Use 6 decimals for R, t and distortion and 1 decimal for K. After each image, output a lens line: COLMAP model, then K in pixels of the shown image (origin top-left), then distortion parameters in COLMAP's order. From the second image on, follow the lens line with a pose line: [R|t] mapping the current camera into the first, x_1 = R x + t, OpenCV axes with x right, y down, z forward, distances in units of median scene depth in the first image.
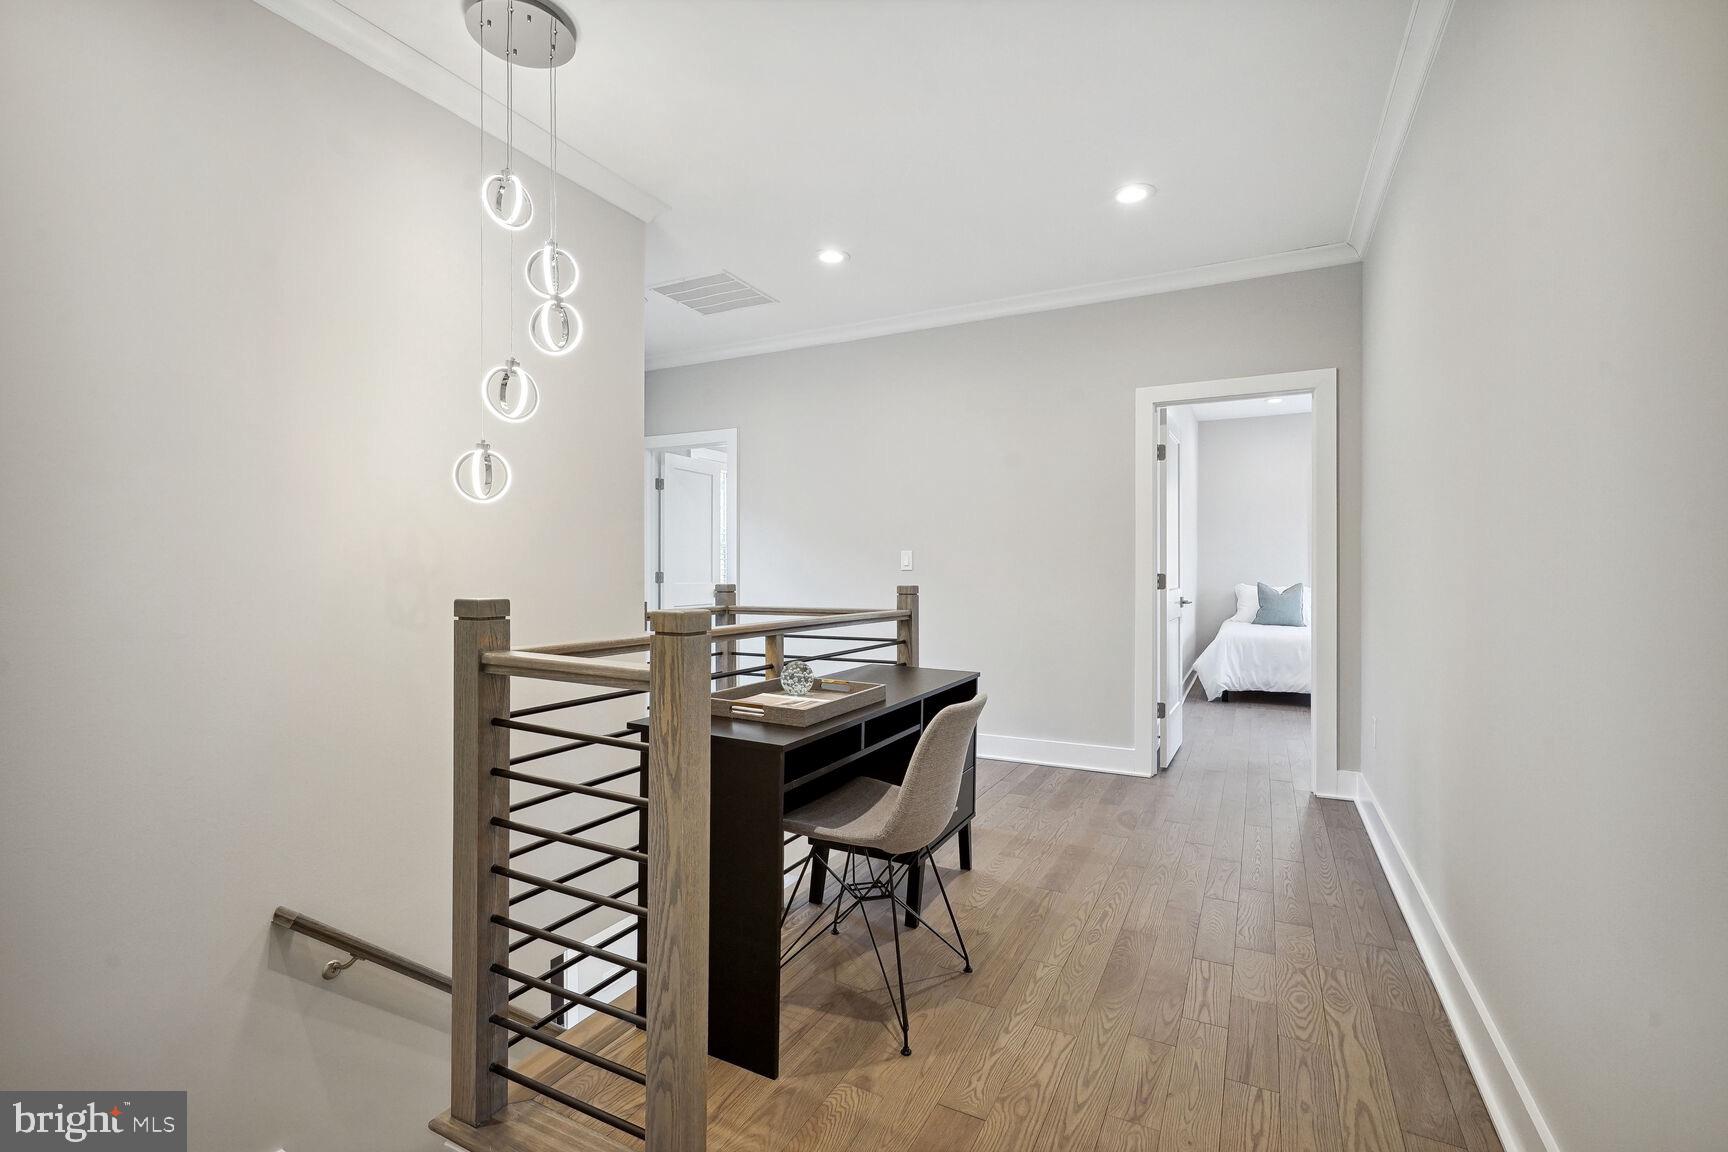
lens RADIAL K [[785.3, 0, 864.0], [0, 785.3, 576.0], [0, 0, 1]] dist [-0.000403, 0.000085]
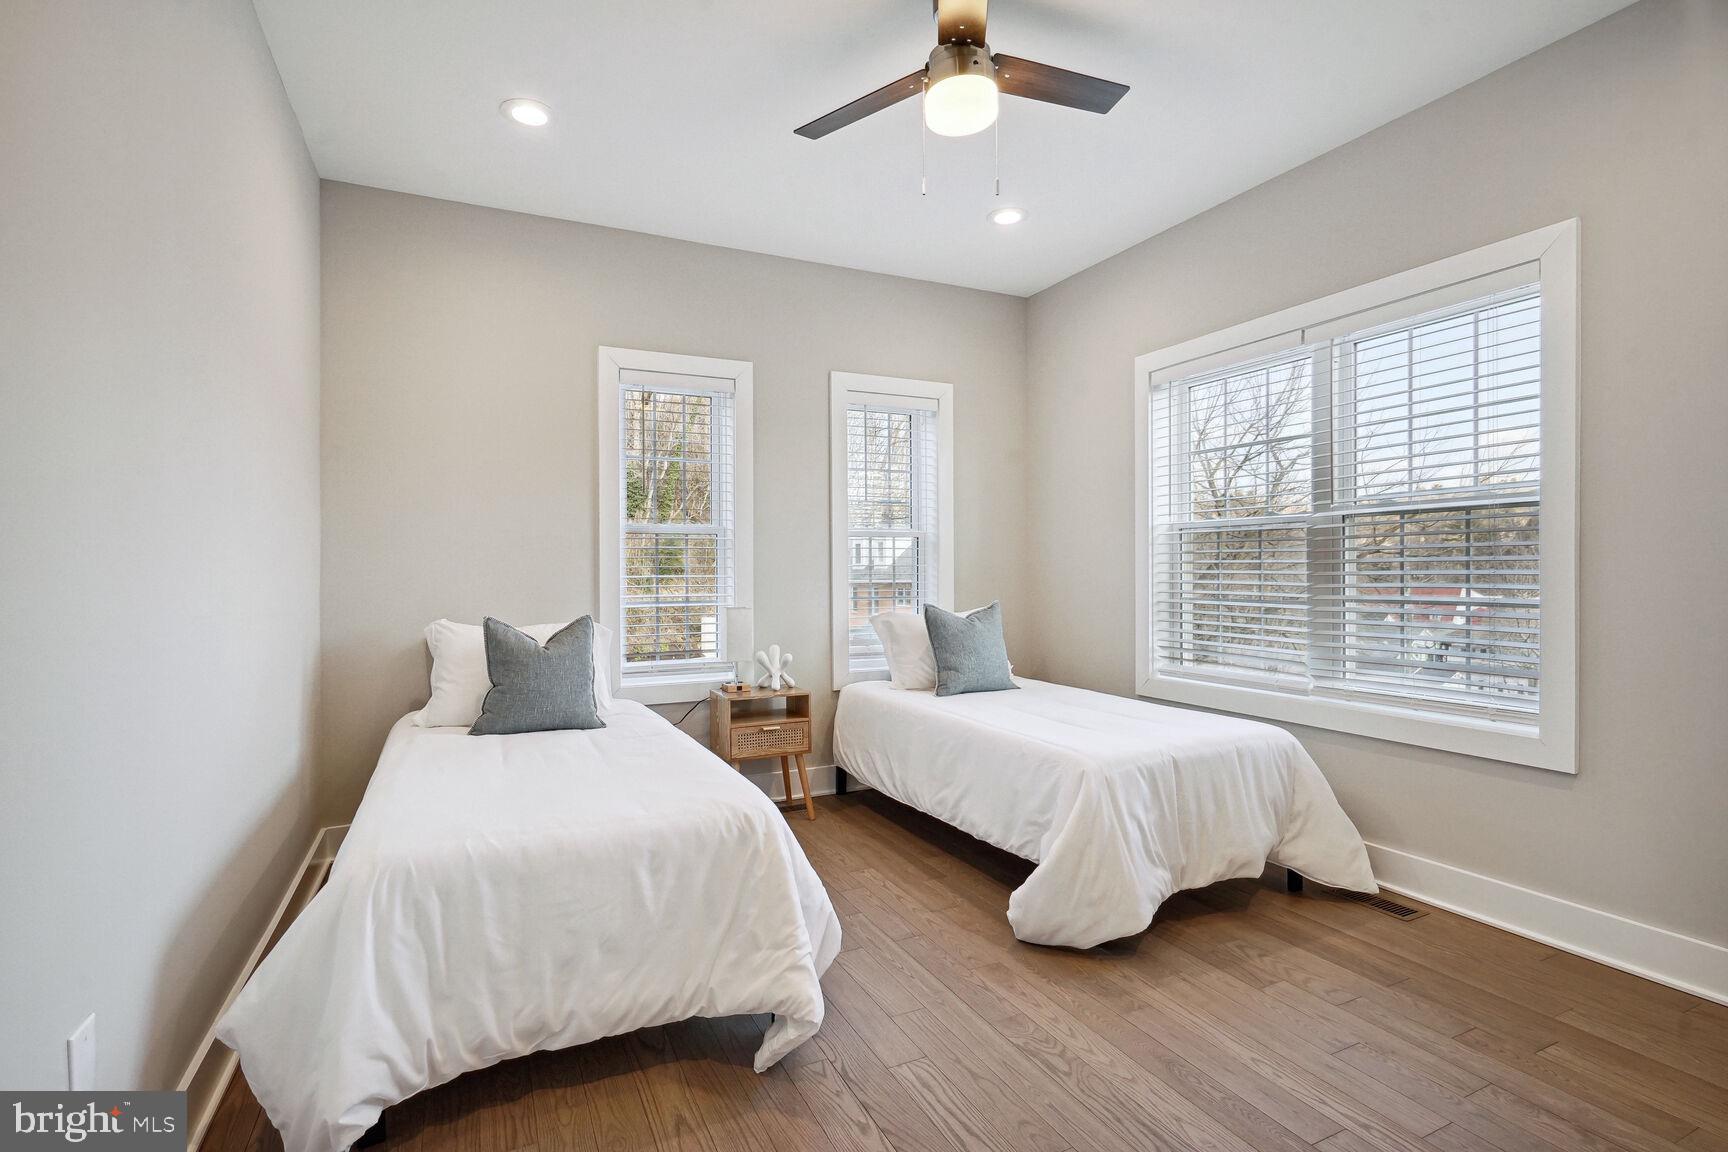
lens RADIAL K [[785.3, 0, 864.0], [0, 785.3, 576.0], [0, 0, 1]] dist [-0.000403, 0.000085]
pose [[0.593661, 0.000018, 0.804715, 0.348342], [-0.000516, 1.000000, 0.000359, -0.014142], [-0.804715, -0.000628, 0.593661, 0.717188]]
